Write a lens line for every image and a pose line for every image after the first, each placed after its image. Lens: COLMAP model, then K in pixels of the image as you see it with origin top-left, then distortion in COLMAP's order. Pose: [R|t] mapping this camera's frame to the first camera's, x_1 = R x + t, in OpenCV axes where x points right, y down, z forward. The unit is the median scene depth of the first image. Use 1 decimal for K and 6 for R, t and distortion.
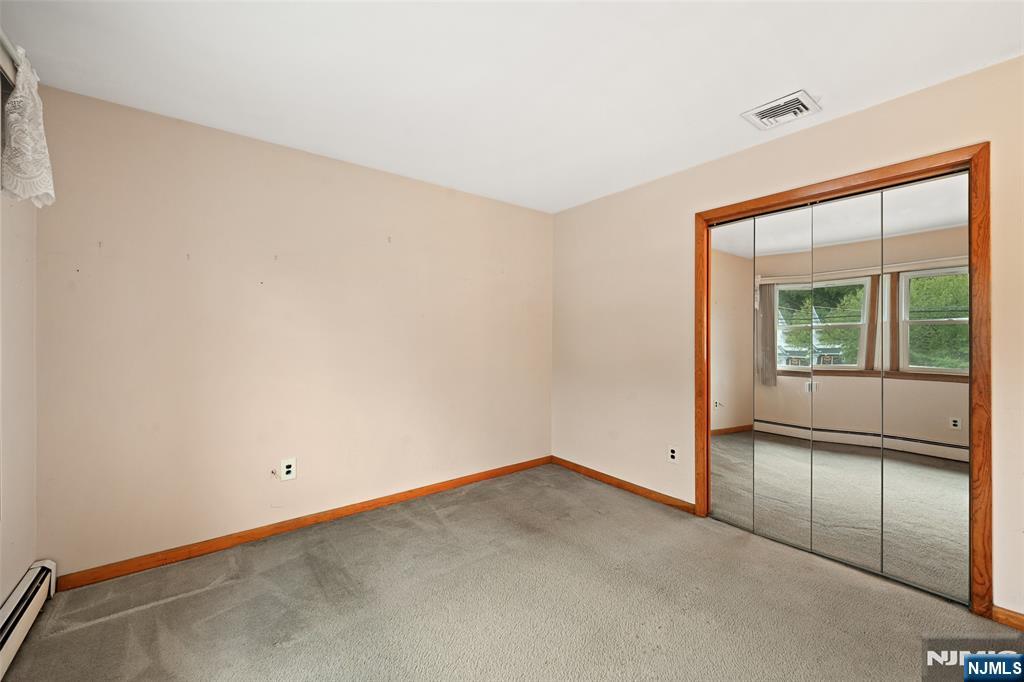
lens RADIAL K [[406.9, 0, 515.1], [0, 406.9, 335.4], [0, 0, 1]] dist [-0.001136, 0.000167]
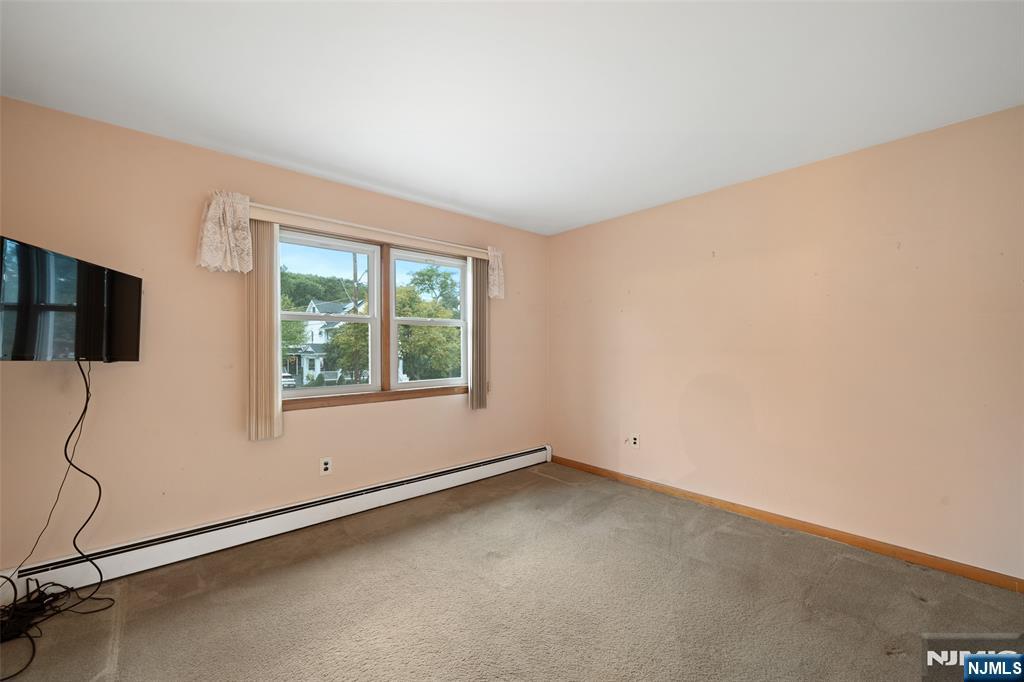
lens RADIAL K [[406.9, 0, 514.1], [0, 406.9, 347.3], [0, 0, 1]] dist [-0.001136, 0.000167]
pose [[0.064282, -0.008076, -0.997899, 0.920622], [-0.000571, 0.999967, -0.008130, 0.017882], [0.997932, 0.001092, 0.064276, 0.543817]]
